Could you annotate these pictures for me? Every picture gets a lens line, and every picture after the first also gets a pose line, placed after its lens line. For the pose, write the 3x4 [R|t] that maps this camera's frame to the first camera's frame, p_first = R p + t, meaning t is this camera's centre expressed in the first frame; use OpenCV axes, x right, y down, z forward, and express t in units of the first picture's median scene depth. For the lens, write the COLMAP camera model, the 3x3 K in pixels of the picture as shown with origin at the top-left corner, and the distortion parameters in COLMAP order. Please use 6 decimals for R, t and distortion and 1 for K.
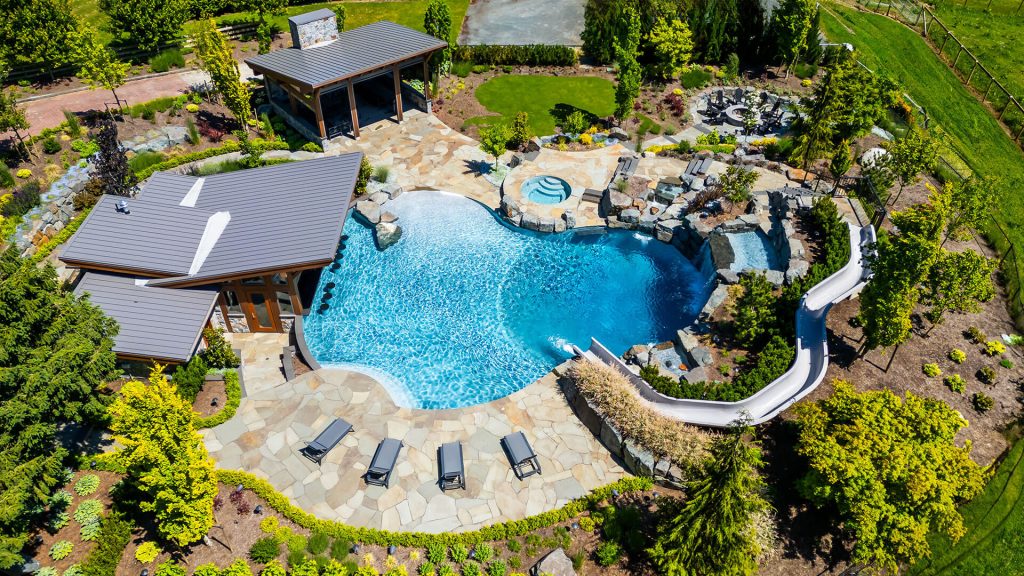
lens RADIAL K [[656.2, 0, 538.9], [0, 656.2, 287.7], [0, 0, 1]] dist [0.004879, -0.001401]
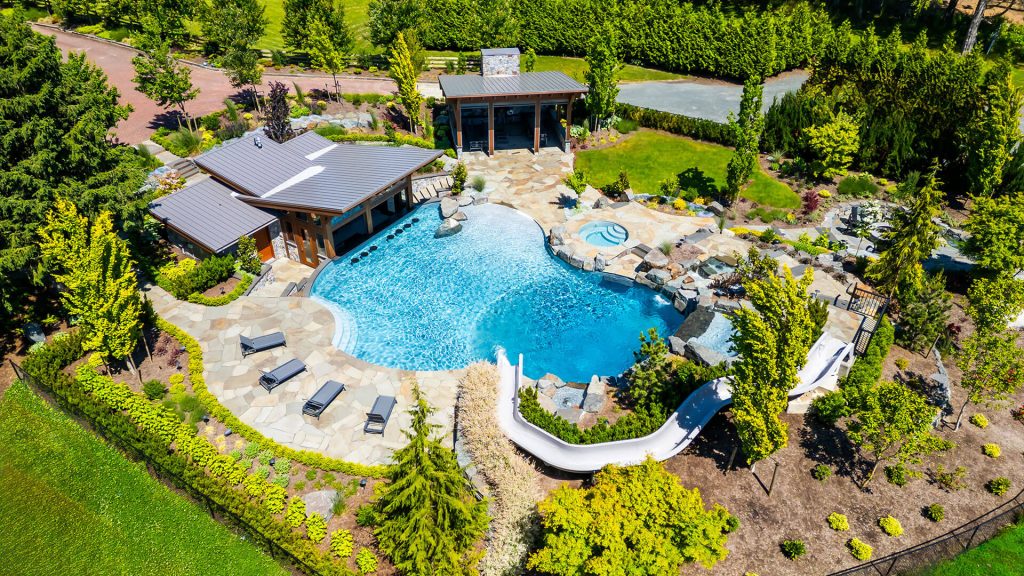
lens RADIAL K [[656.2, 0, 538.9], [0, 656.2, 287.7], [0, 0, 1]] dist [0.004879, -0.001401]
pose [[0.864565, 0.297726, -0.404830, 0.365163], [-0.347700, 0.936040, -0.054160, 0.018965], [0.362812, 0.187584, 0.912787, 0.053562]]
